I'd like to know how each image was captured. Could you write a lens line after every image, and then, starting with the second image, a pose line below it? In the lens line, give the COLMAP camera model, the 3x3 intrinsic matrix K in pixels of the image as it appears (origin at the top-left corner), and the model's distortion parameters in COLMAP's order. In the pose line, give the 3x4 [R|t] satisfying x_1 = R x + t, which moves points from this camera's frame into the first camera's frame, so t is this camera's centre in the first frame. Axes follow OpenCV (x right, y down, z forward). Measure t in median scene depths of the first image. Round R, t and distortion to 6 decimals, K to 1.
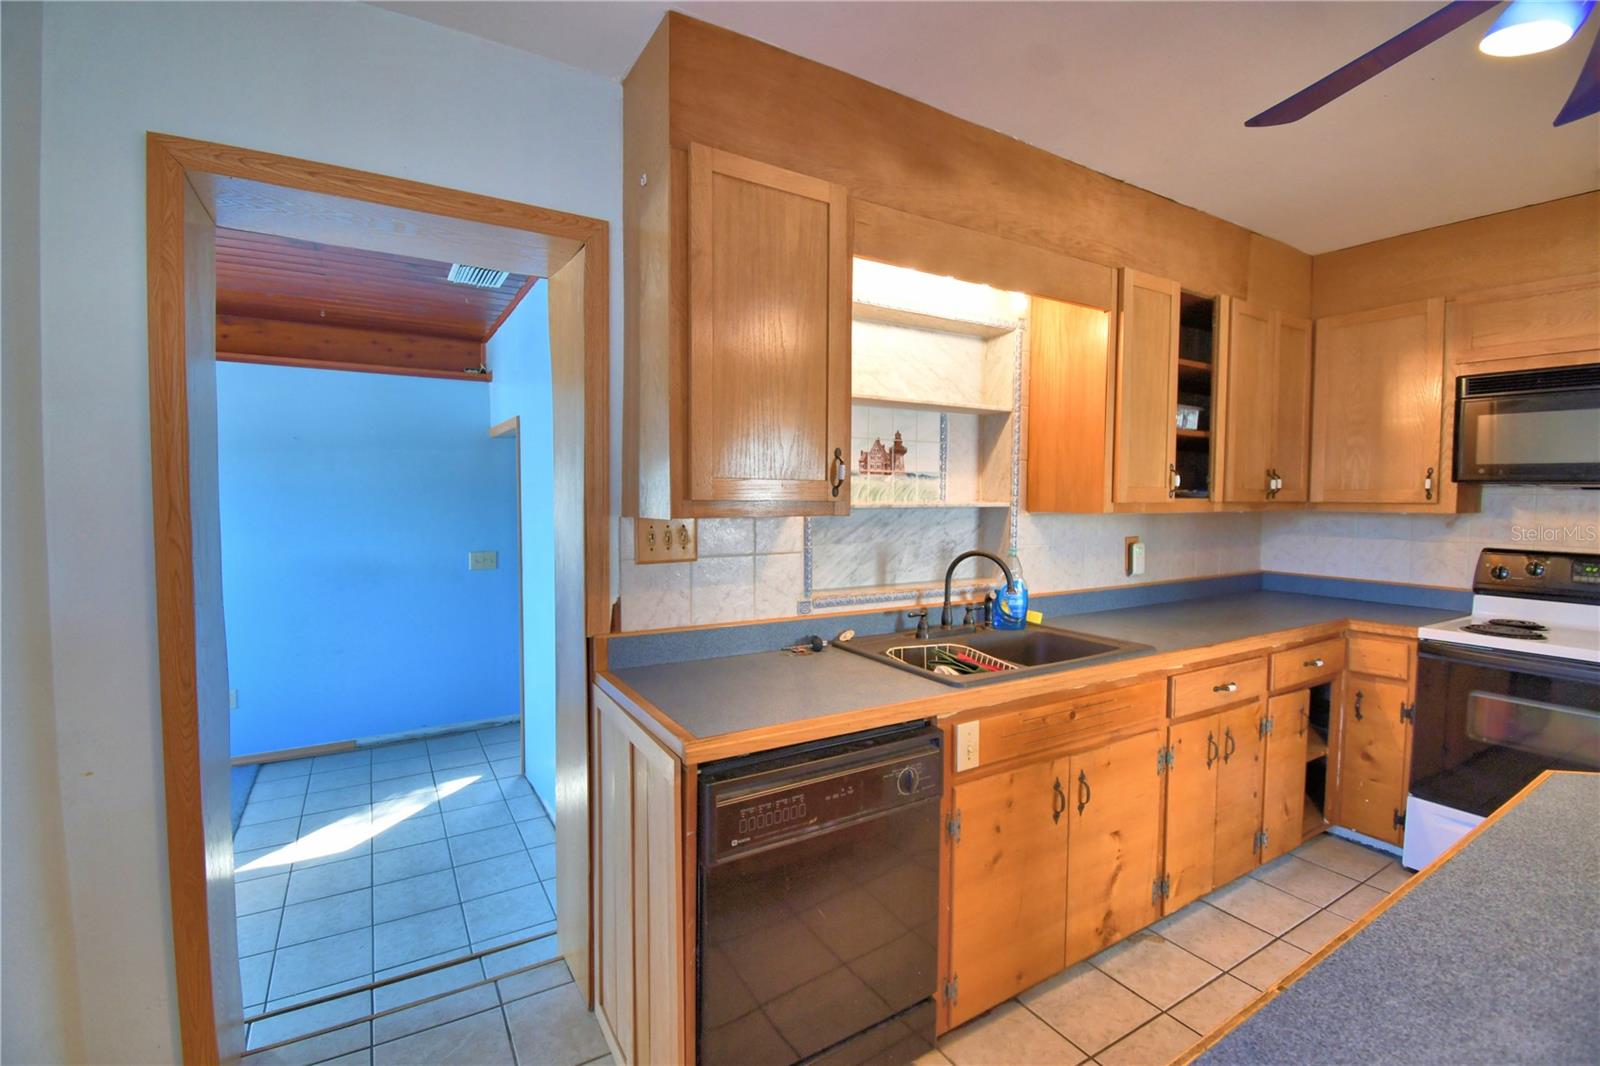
lens RADIAL K [[701.0, 0, 791.2], [0, 701.0, 532.0], [0, 0, 1]] dist [0.020333, -0.026940]
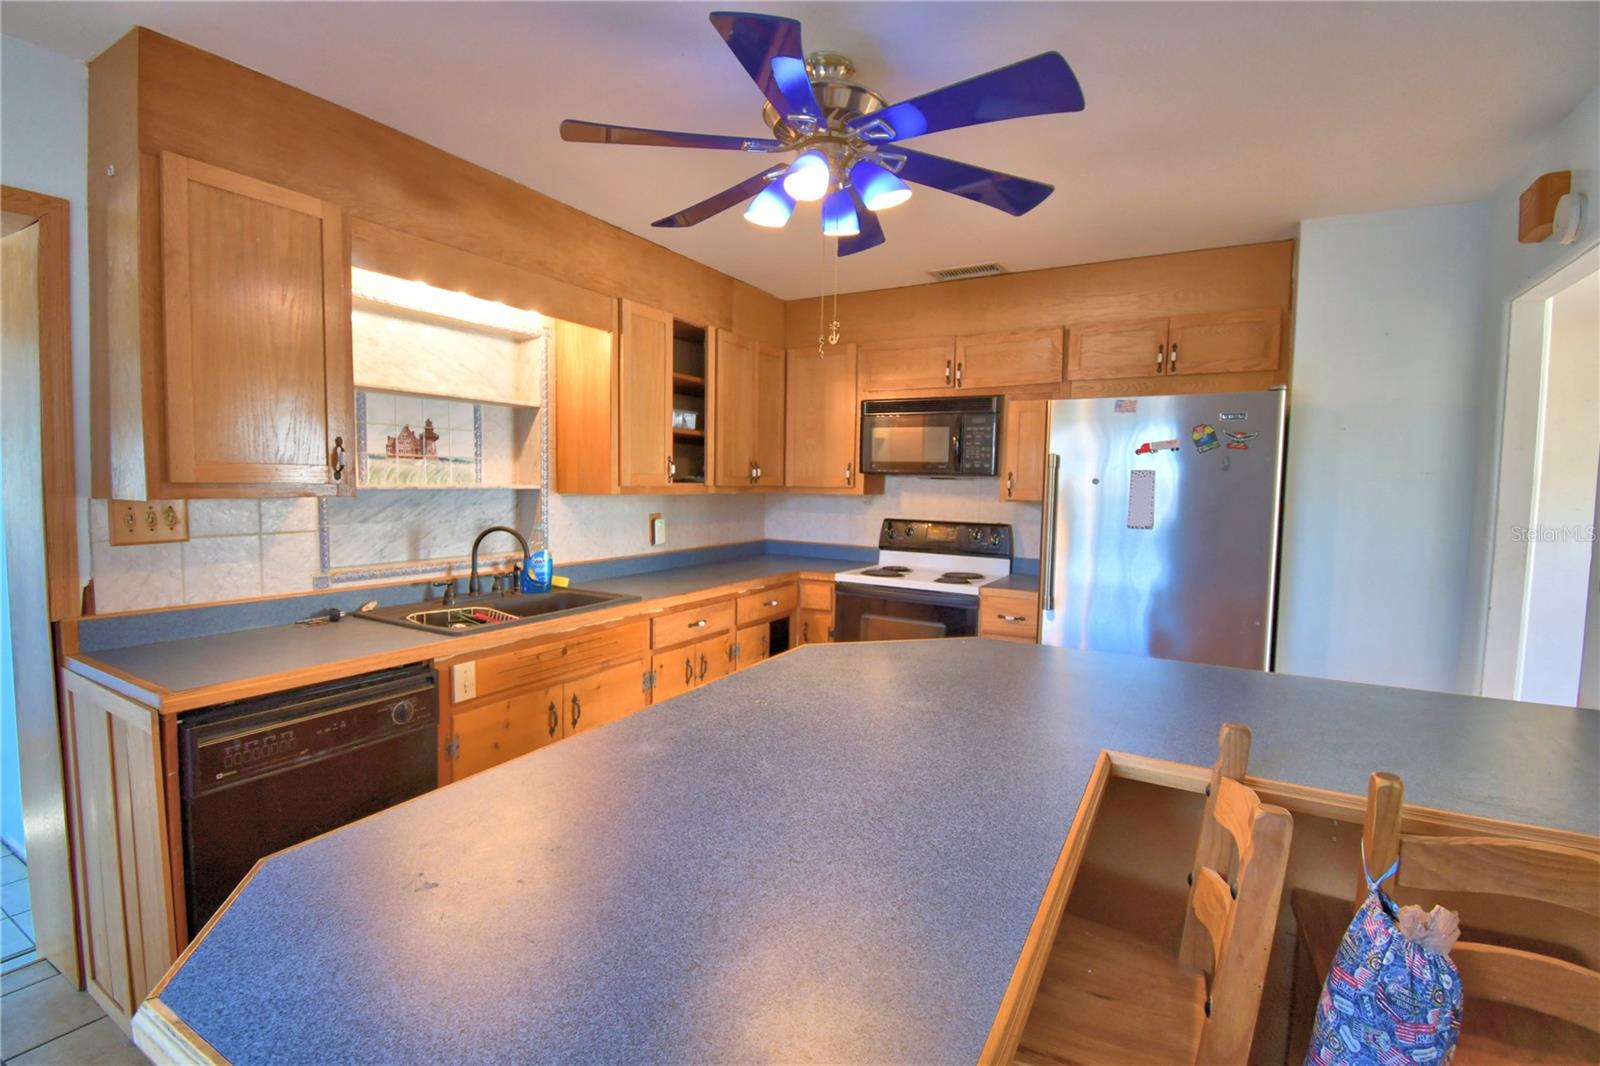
lens RADIAL K [[733.0, 0, 801.6], [0, 733.0, 531.8], [0, 0, 1]] dist [0.017088, -0.025196]
pose [[0.872993, -0.024074, 0.487138, 0.107981], [0.011814, 0.999532, 0.028224, 0.006762], [-0.487590, -0.018884, 0.872869, -0.315745]]
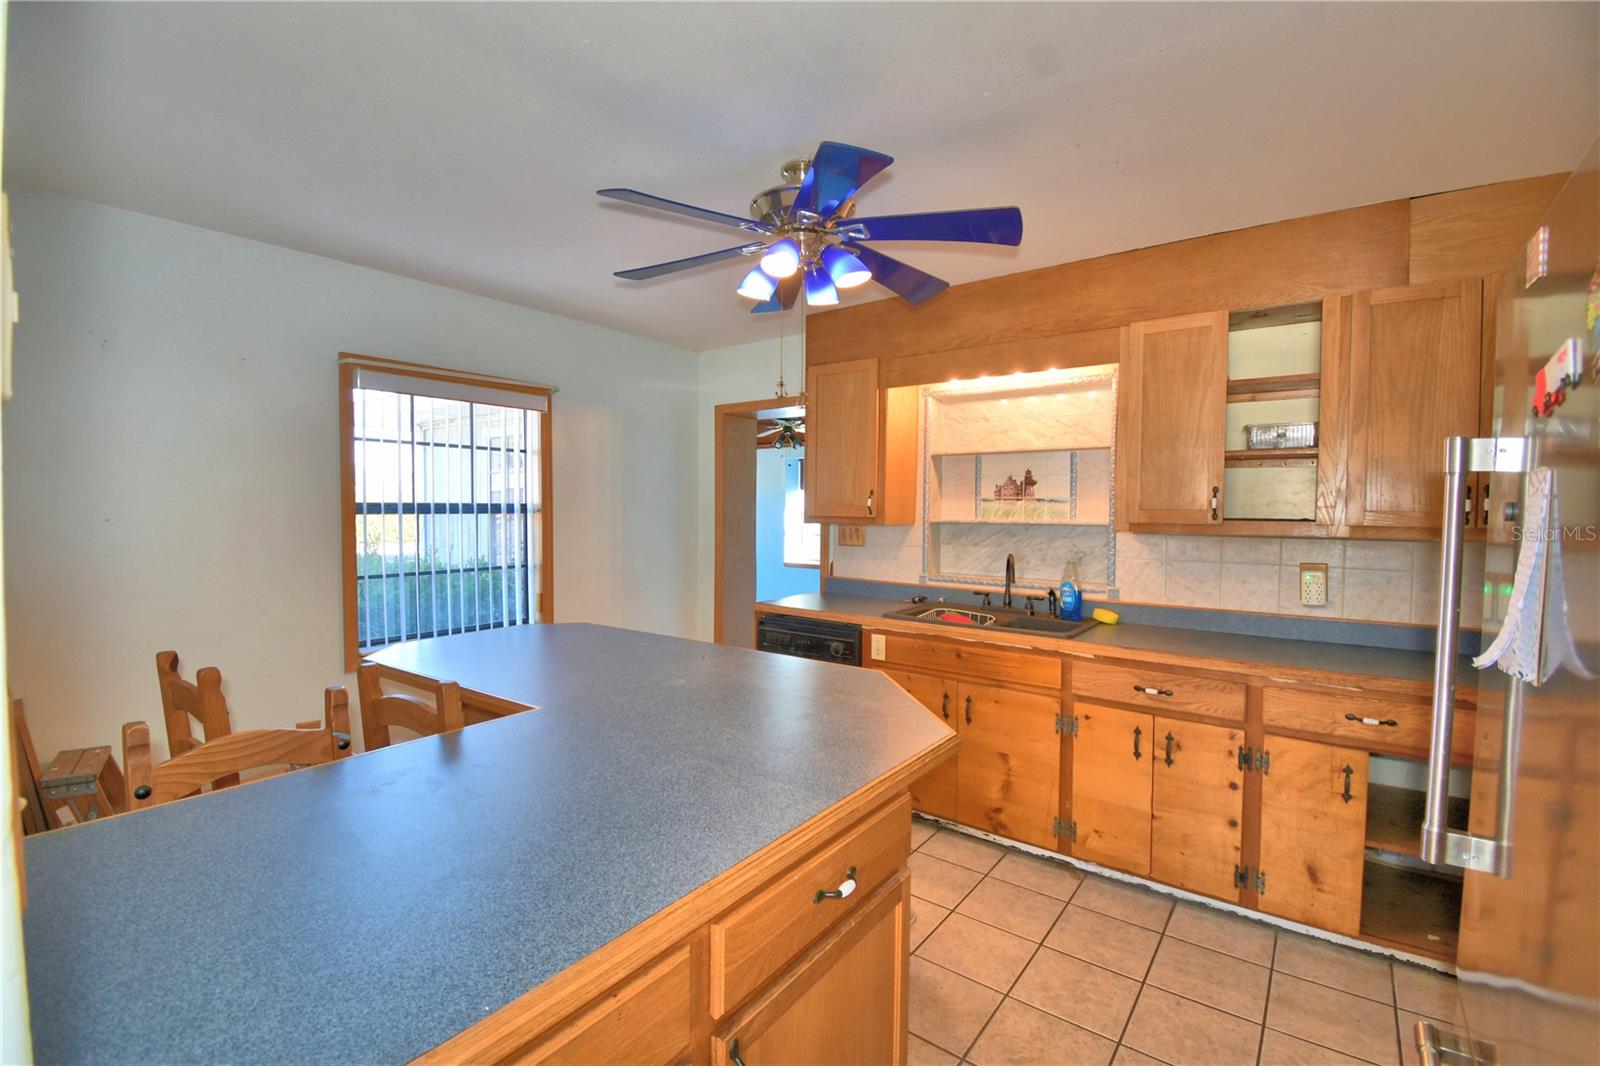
lens RADIAL K [[701.0, 0, 791.2], [0, 701.0, 532.0], [0, 0, 1]] dist [0.020333, -0.026940]
pose [[0.362242, 0.025751, -0.931728, 1.423366], [-0.058698, 0.998264, 0.004769, 0.002215], [0.930234, 0.052963, 0.363125, 0.067161]]
